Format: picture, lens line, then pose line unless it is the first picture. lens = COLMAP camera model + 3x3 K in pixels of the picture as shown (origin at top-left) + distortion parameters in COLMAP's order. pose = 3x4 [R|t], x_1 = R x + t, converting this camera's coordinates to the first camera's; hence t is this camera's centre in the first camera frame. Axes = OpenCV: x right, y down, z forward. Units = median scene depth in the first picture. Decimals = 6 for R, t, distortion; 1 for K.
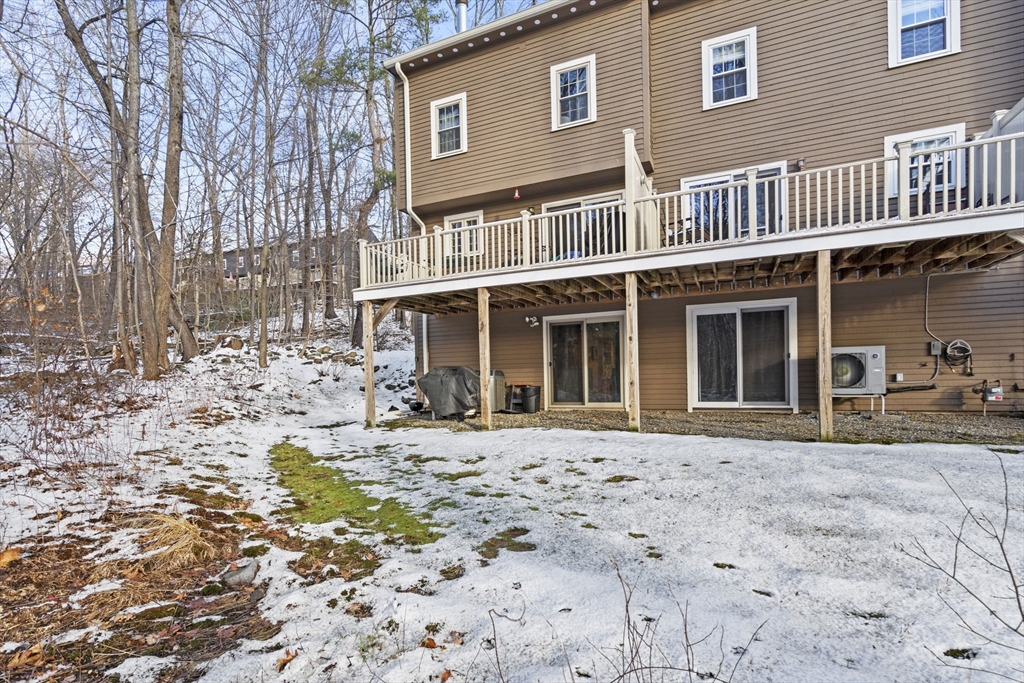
lens RADIAL K [[505.6, 0, 506.4], [0, 505.6, 391.3], [0, 0, 1]] dist [0.000527, 0.001060]
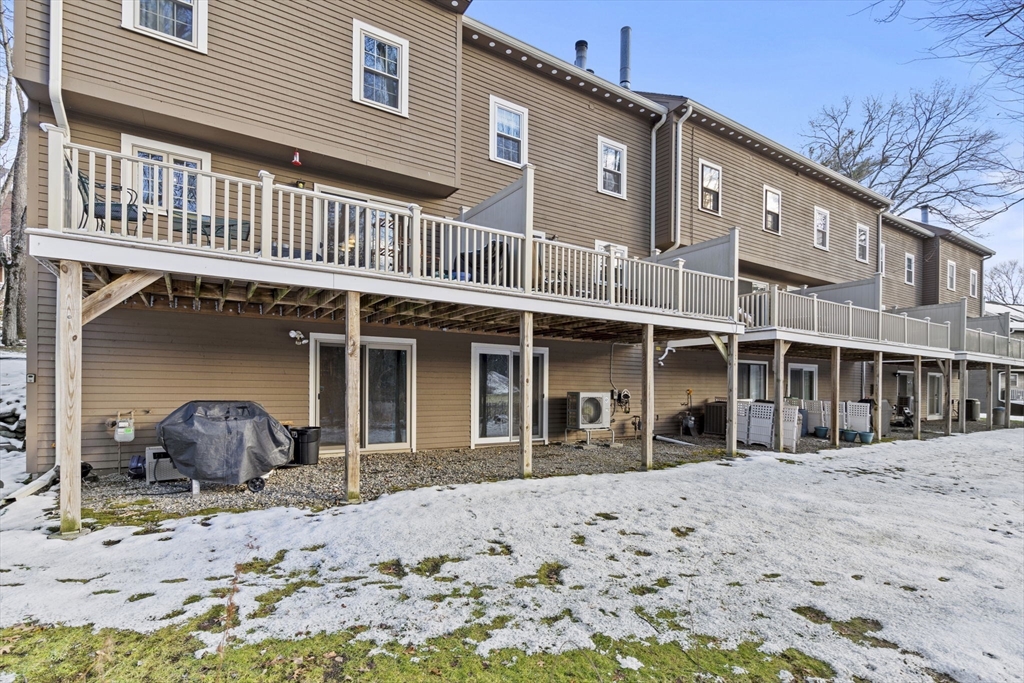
lens RADIAL K [[505.6, 0, 506.4], [0, 505.6, 391.3], [0, 0, 1]] dist [0.000527, 0.001060]
pose [[0.531463, 0.022554, 0.846781, -0.664251], [0.004011, 0.999567, -0.029141, -0.064243], [-0.847072, 0.018884, 0.531143, 0.601897]]
